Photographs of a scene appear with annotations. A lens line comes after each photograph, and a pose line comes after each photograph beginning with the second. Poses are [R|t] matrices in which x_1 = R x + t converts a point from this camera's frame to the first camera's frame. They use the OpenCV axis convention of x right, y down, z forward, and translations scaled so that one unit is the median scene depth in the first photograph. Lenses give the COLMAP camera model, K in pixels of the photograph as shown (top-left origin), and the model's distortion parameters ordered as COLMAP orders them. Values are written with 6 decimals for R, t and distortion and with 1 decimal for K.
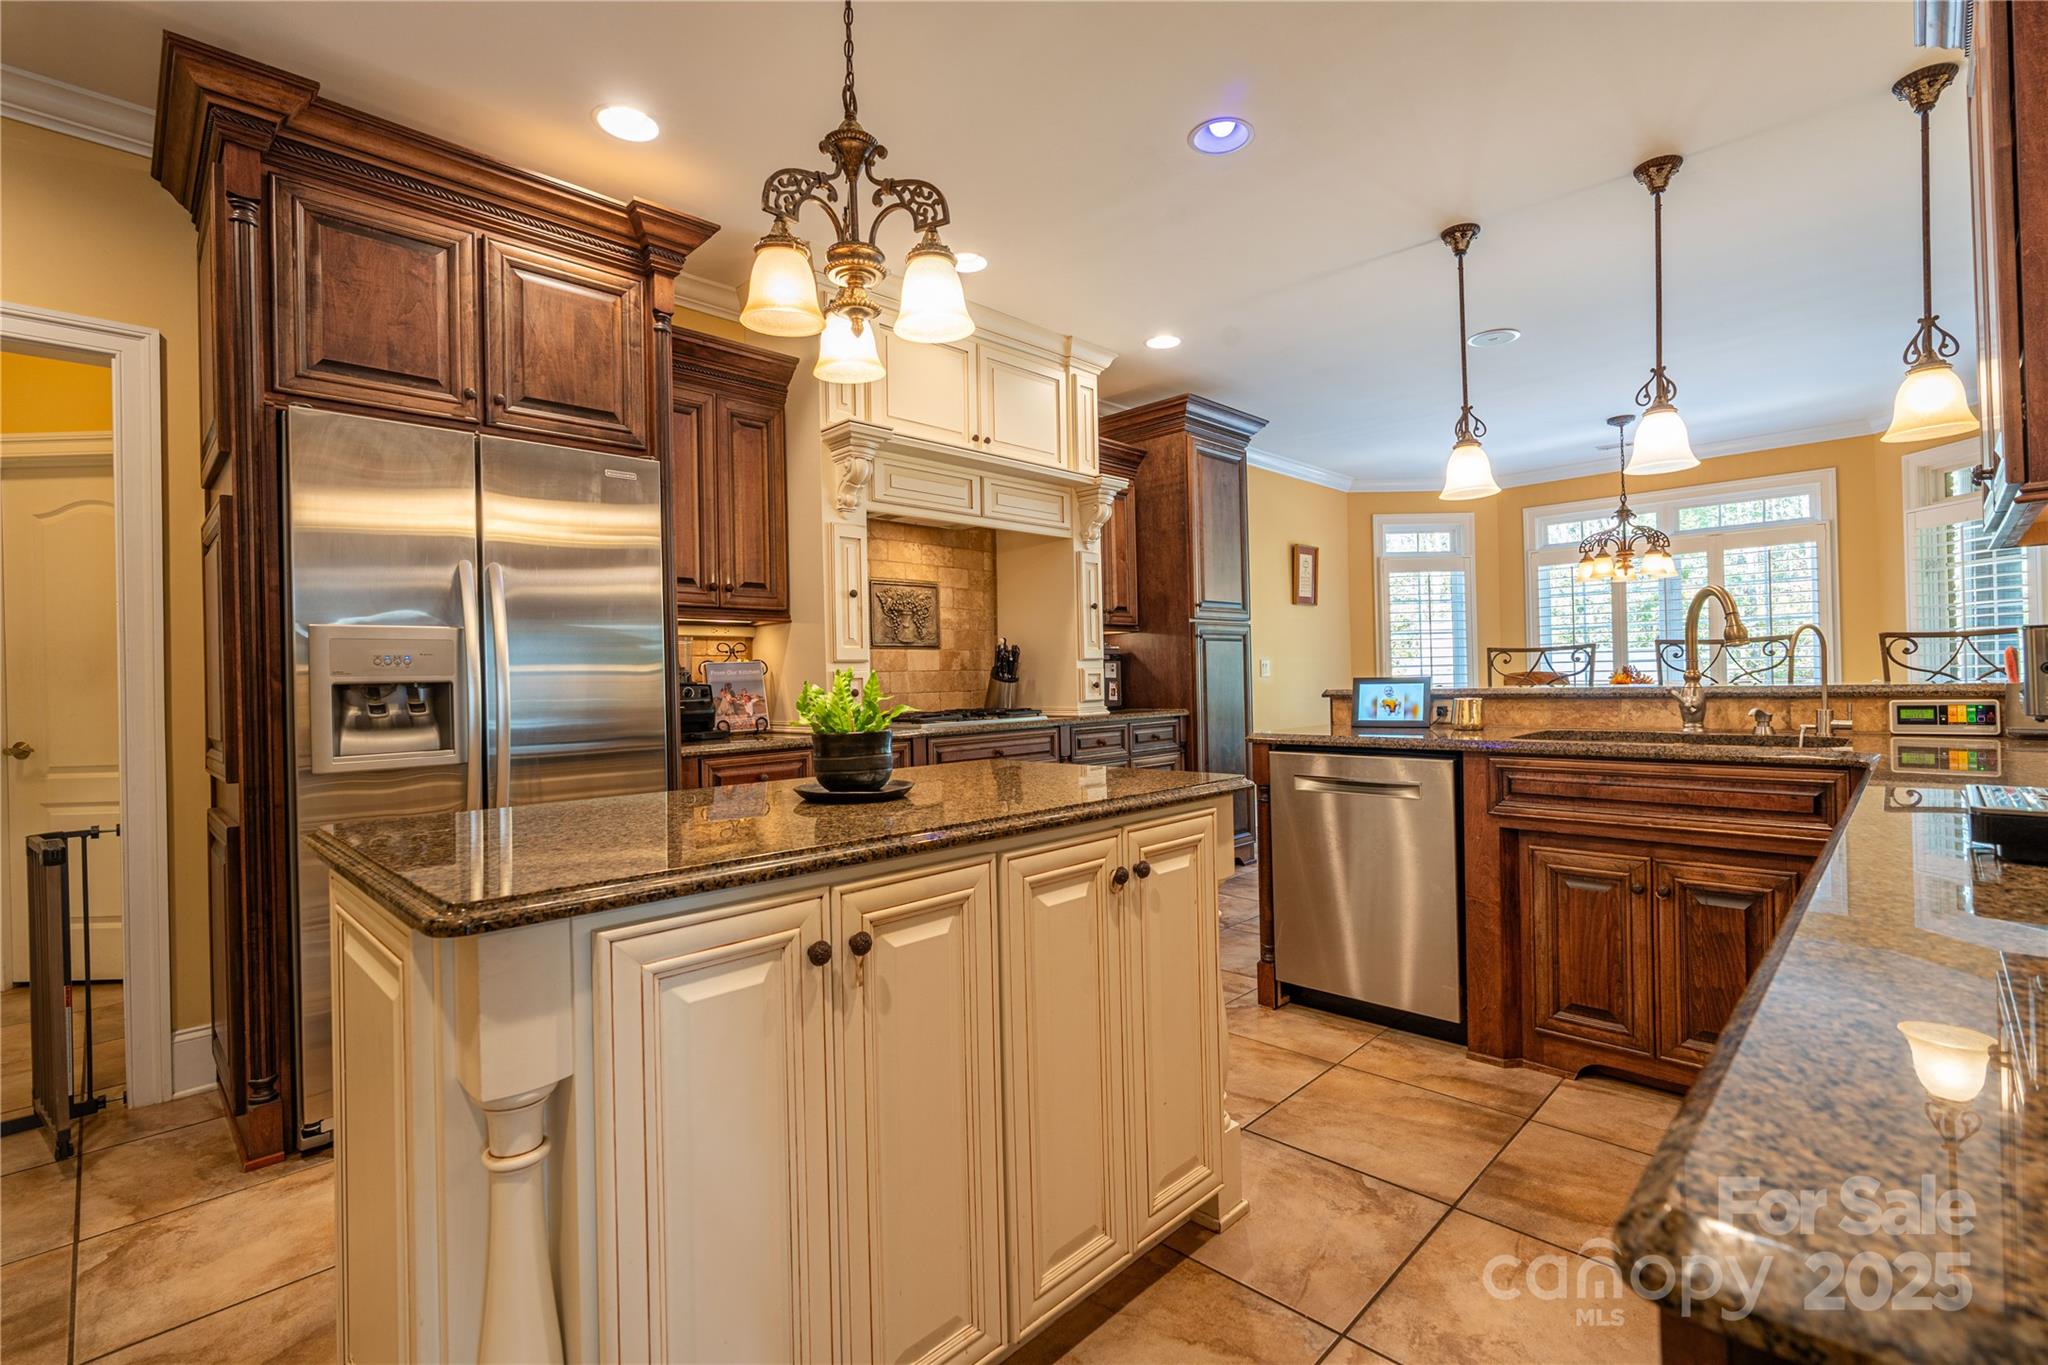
lens RADIAL K [[918.5, 0, 1023.8], [0, 918.5, 673.6], [0, 0, 1]] dist [-0.002236, 0.001999]
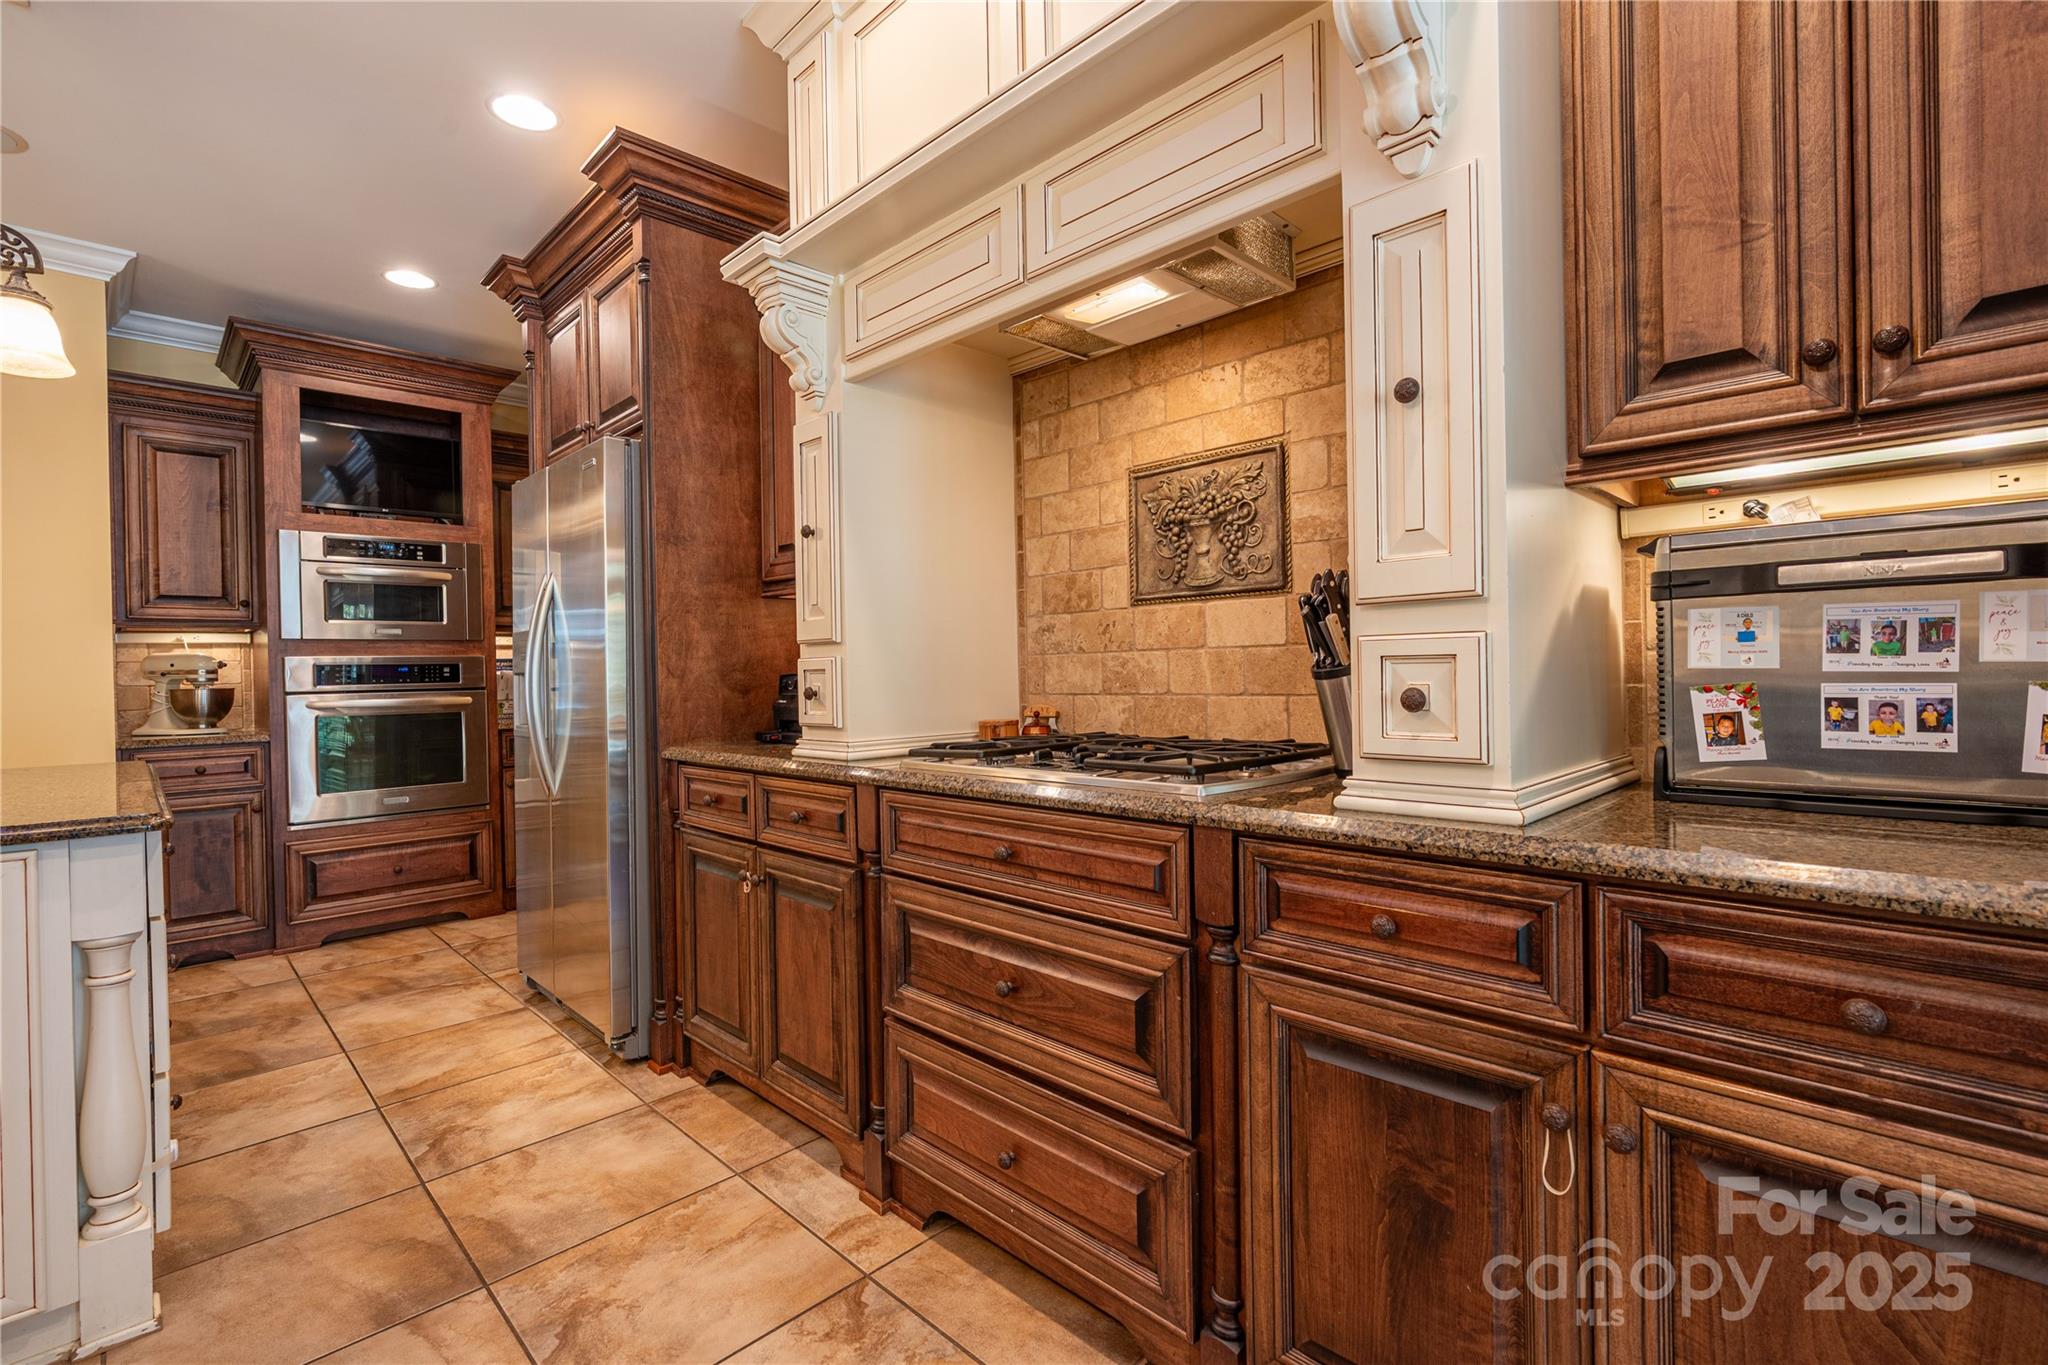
lens RADIAL K [[918.5, 0, 1031.2], [0, 918.5, 675.5], [0, 0, 1]] dist [-0.002236, 0.001999]
pose [[-0.005400, 0.031801, -0.999480, 0.571246], [0.023886, 0.999213, 0.031663, -0.009354], [0.999700, -0.023703, -0.006155, 1.539021]]
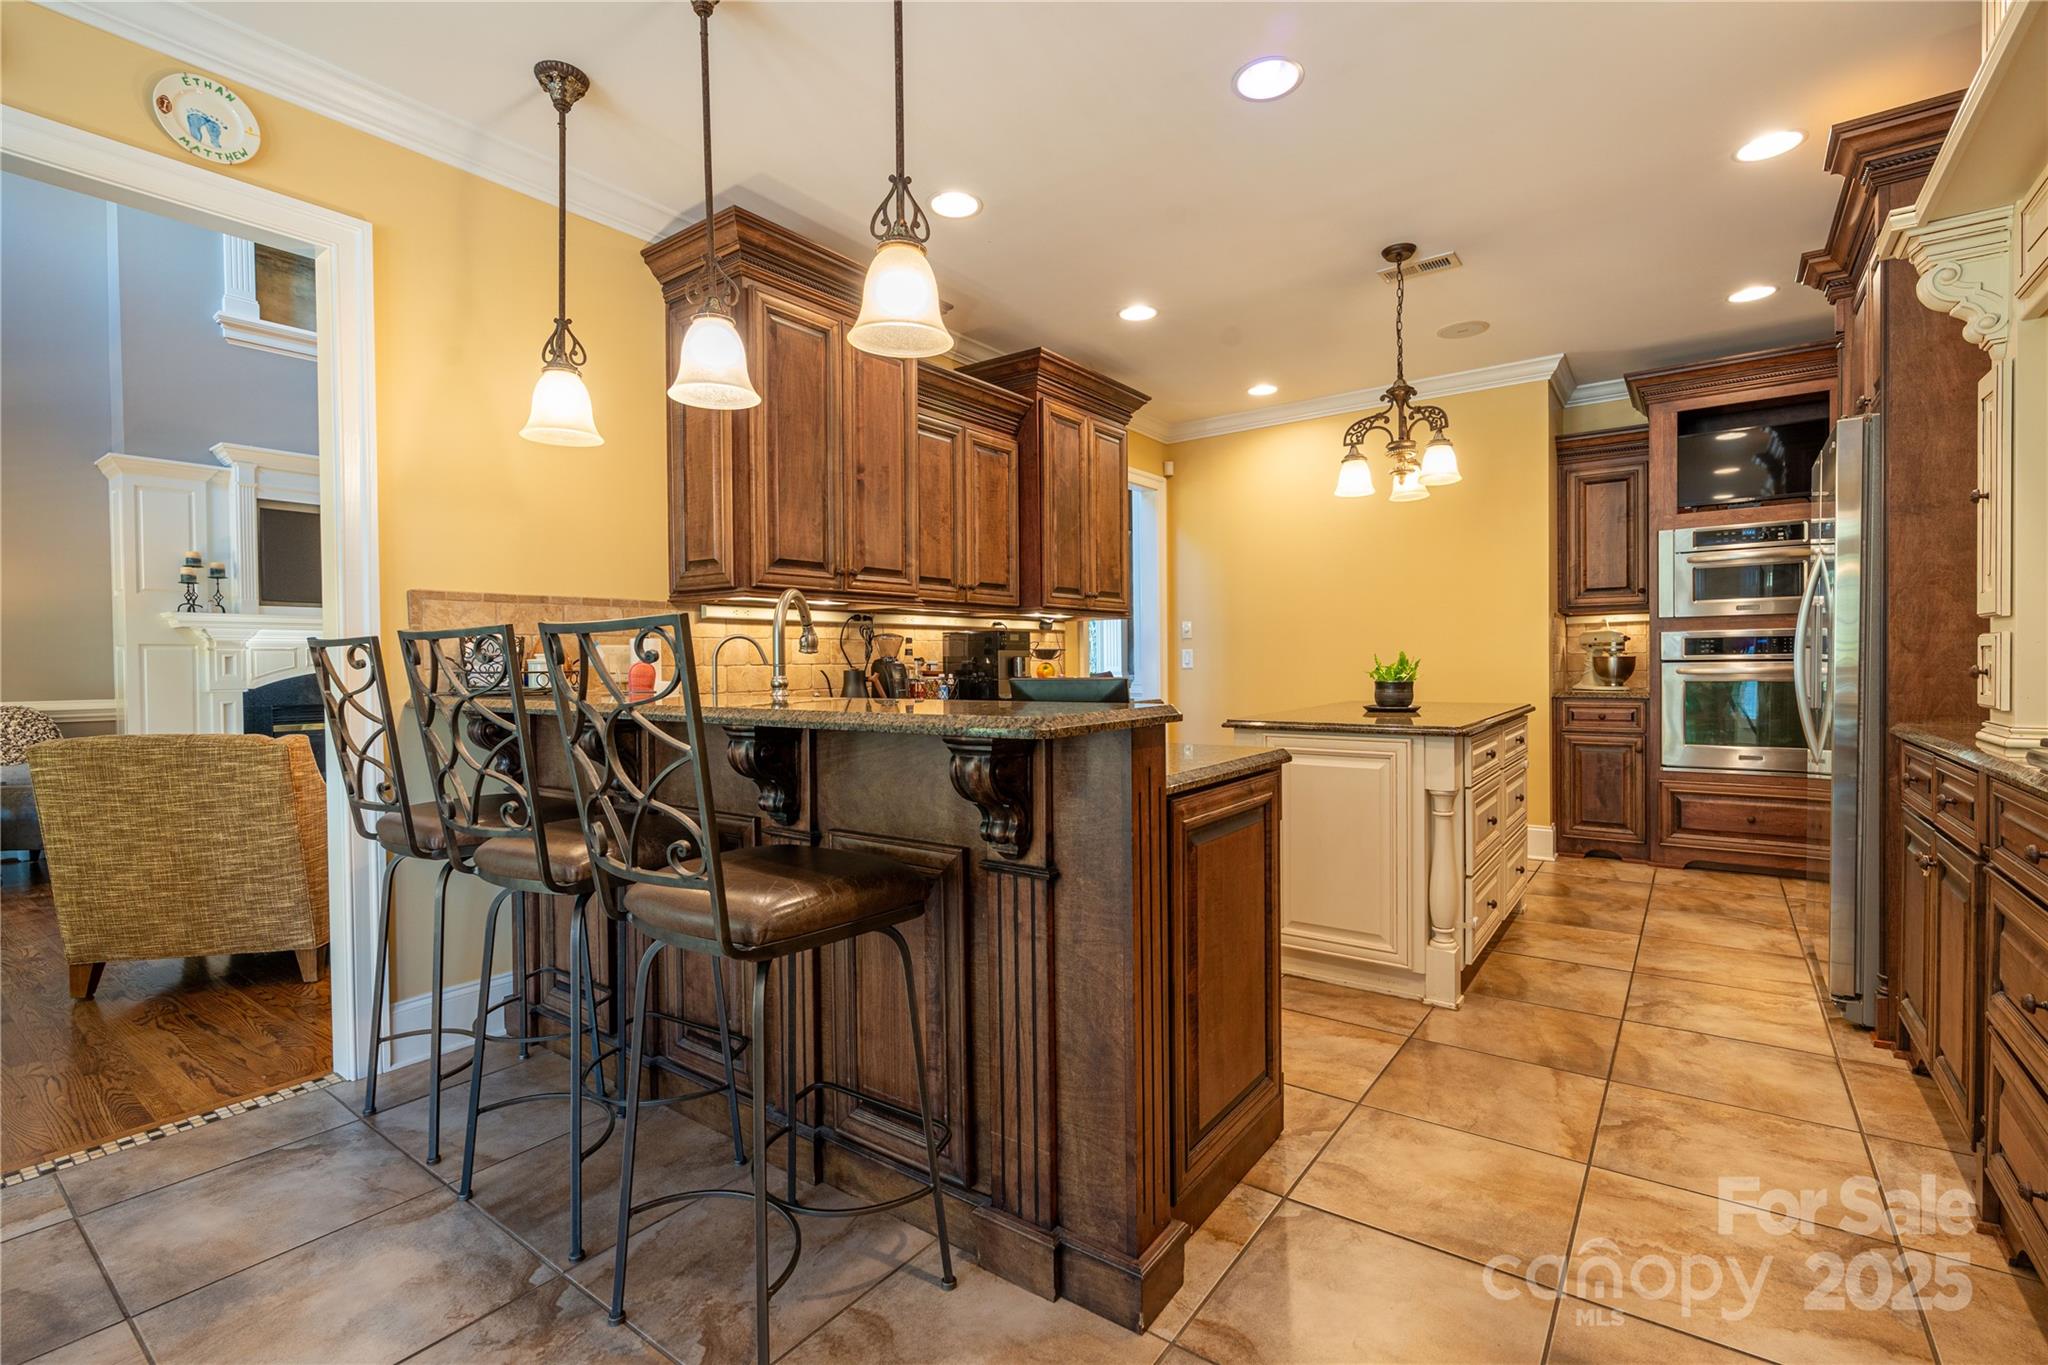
lens RADIAL K [[918.5, 0, 1023.7], [0, 918.5, 675.4], [0, 0, 1]] dist [-0.002236, 0.001999]
pose [[-0.989460, 0.041062, -0.138862, 0.634899], [0.039472, 0.999120, 0.014186, -0.011131], [0.139322, 0.008556, -0.990210, 1.976782]]
